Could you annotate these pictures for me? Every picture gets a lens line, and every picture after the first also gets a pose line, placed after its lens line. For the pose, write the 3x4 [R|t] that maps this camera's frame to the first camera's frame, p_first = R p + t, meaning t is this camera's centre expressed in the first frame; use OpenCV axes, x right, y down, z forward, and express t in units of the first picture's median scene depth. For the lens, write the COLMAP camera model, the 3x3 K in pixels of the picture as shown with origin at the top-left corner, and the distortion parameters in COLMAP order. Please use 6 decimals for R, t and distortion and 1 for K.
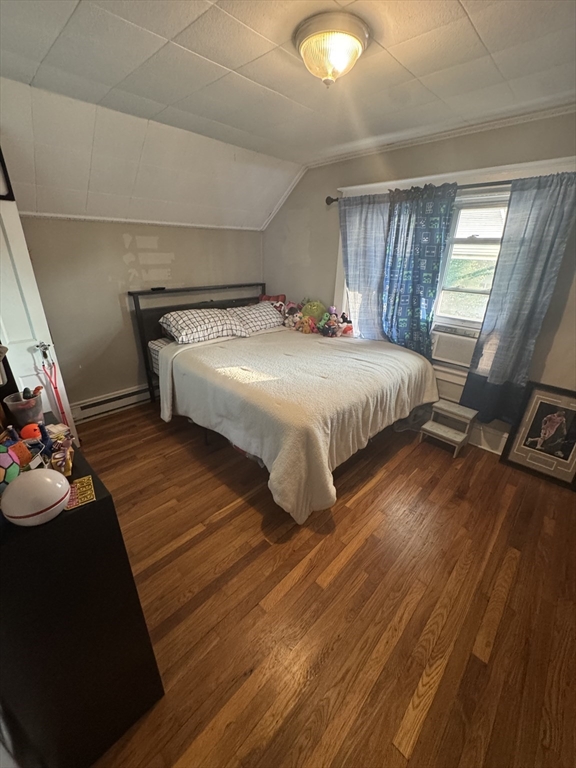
lens RADIAL K [[307.6, 0, 289.2], [0, 307.6, 382.7], [0, 0, 1]] dist [-0.005359, 0.000891]
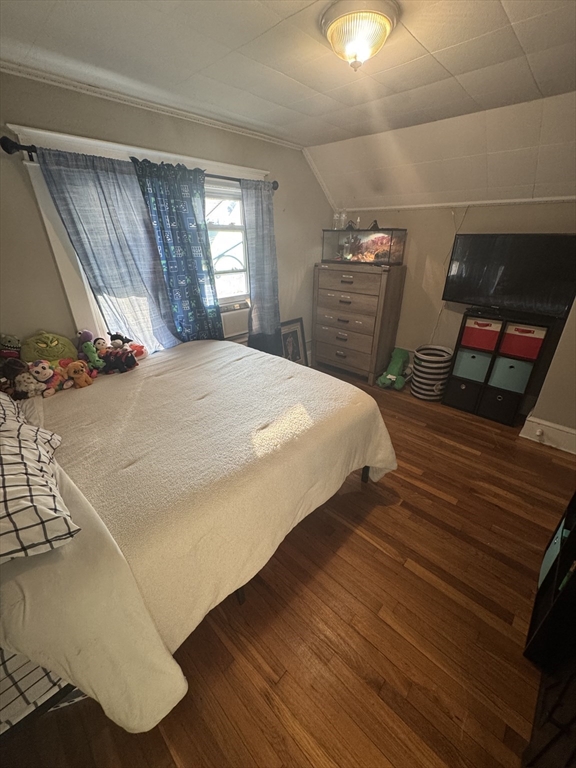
lens RADIAL K [[307.6, 0, 284.5], [0, 307.6, 384.0], [0, 0, 1]] dist [-0.005359, 0.000891]
pose [[0.003150, -0.447007, 0.894525, -0.642510], [0.400224, 0.820325, 0.408518, -0.342521], [-0.916412, 0.356723, 0.181487, 0.751283]]
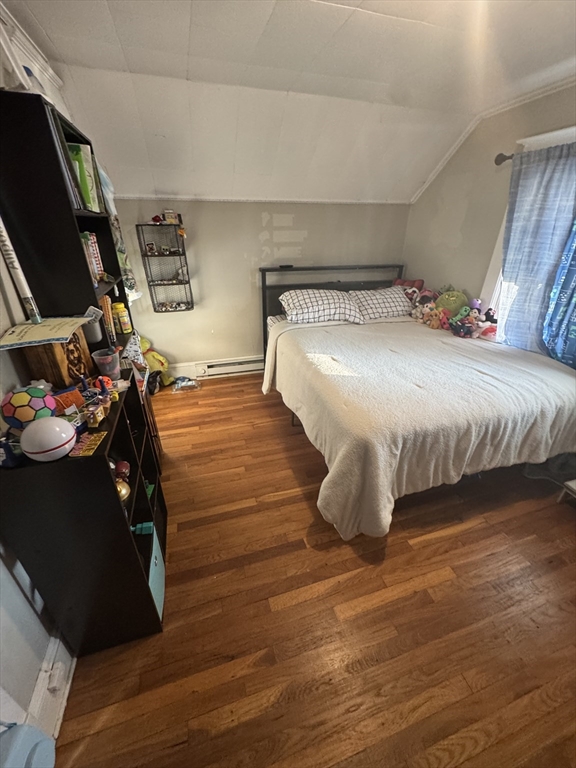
lens RADIAL K [[307.6, 0, 289.0], [0, 307.6, 383.2], [0, 0, 1]] dist [-0.005359, 0.000891]
pose [[0.876178, 0.210260, -0.433709, 0.143656], [-0.181765, 0.977536, 0.106703, -0.043470], [0.446401, -0.014657, 0.894713, 0.095564]]
